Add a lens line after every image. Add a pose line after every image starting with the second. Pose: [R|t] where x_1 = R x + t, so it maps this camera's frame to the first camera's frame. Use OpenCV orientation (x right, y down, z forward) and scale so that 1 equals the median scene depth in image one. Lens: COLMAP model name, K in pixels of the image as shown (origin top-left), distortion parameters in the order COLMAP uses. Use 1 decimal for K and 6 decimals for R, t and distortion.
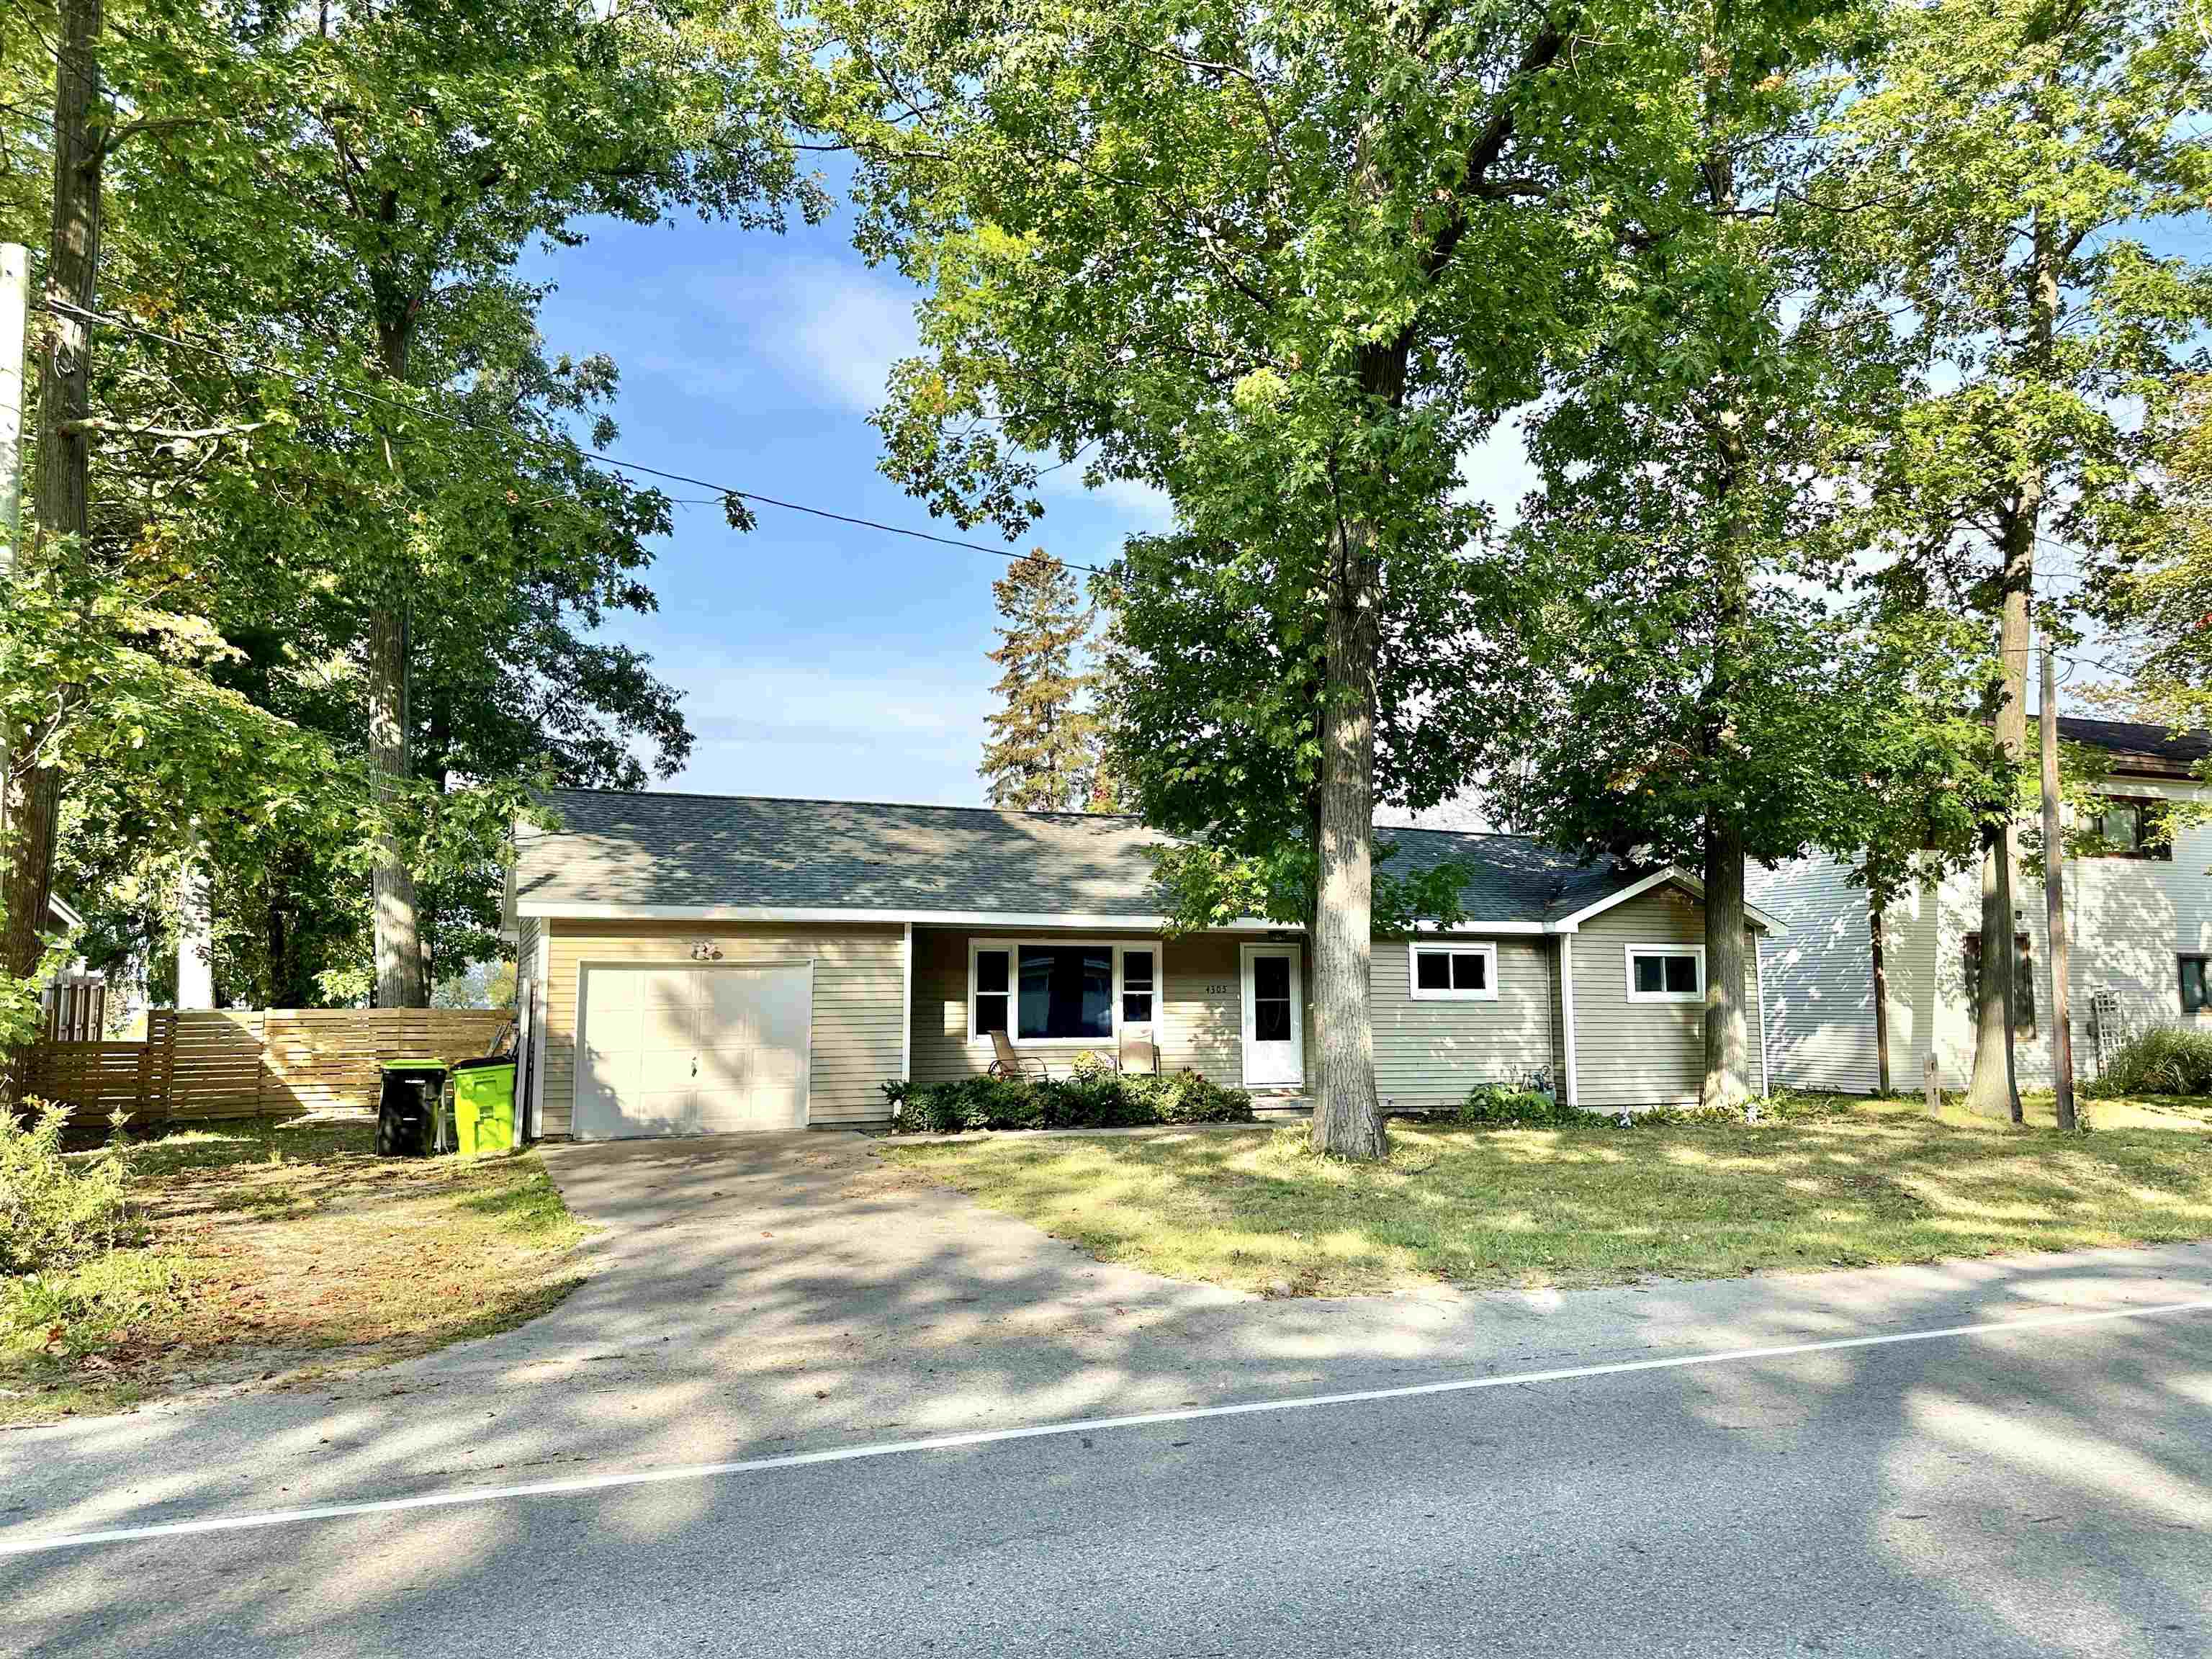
lens RADIAL K [[1527.3, 0, 1151.2], [0, 1527.3, 829.2], [0, 0, 1]] dist [0.197068, -0.283921]
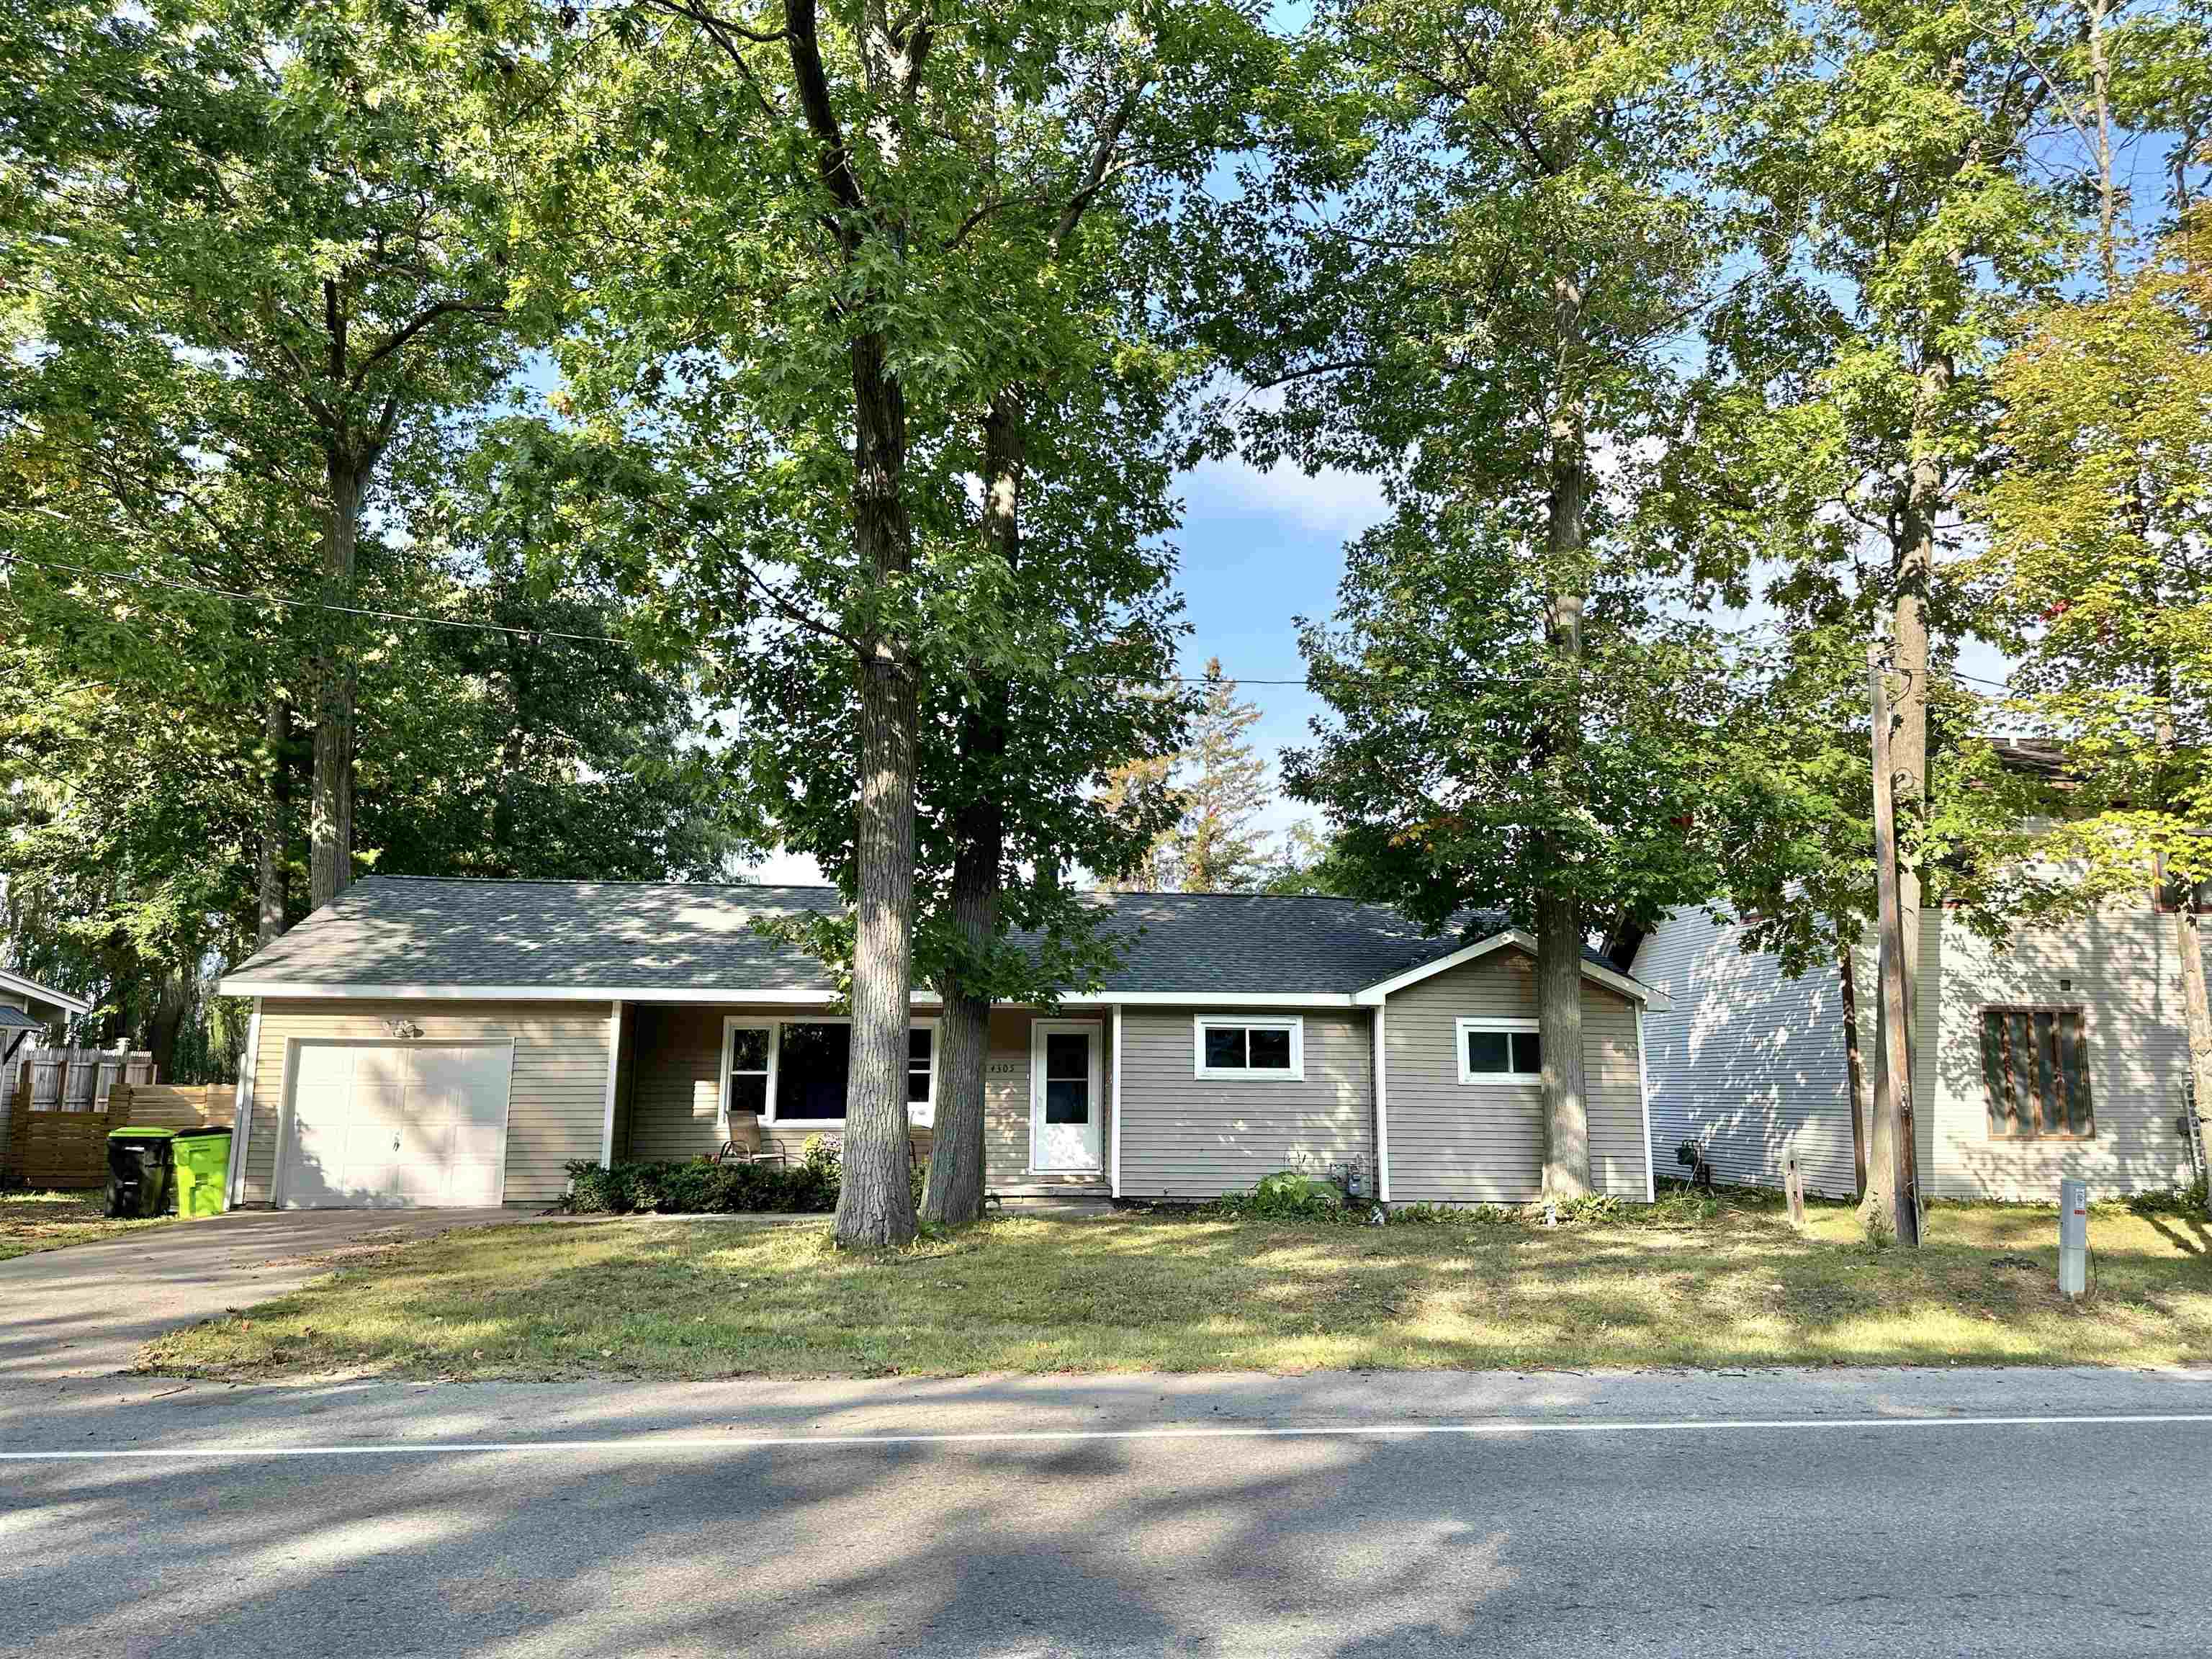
lens RADIAL K [[1527.3, 0, 1151.2], [0, 1527.3, 829.2], [0, 0, 1]] dist [0.197068, -0.283921]
pose [[0.963607, -0.036804, -0.264776, 0.386493], [0.021217, 0.997882, -0.061488, 0.016725], [0.266478, 0.053632, 0.962348, 0.095966]]
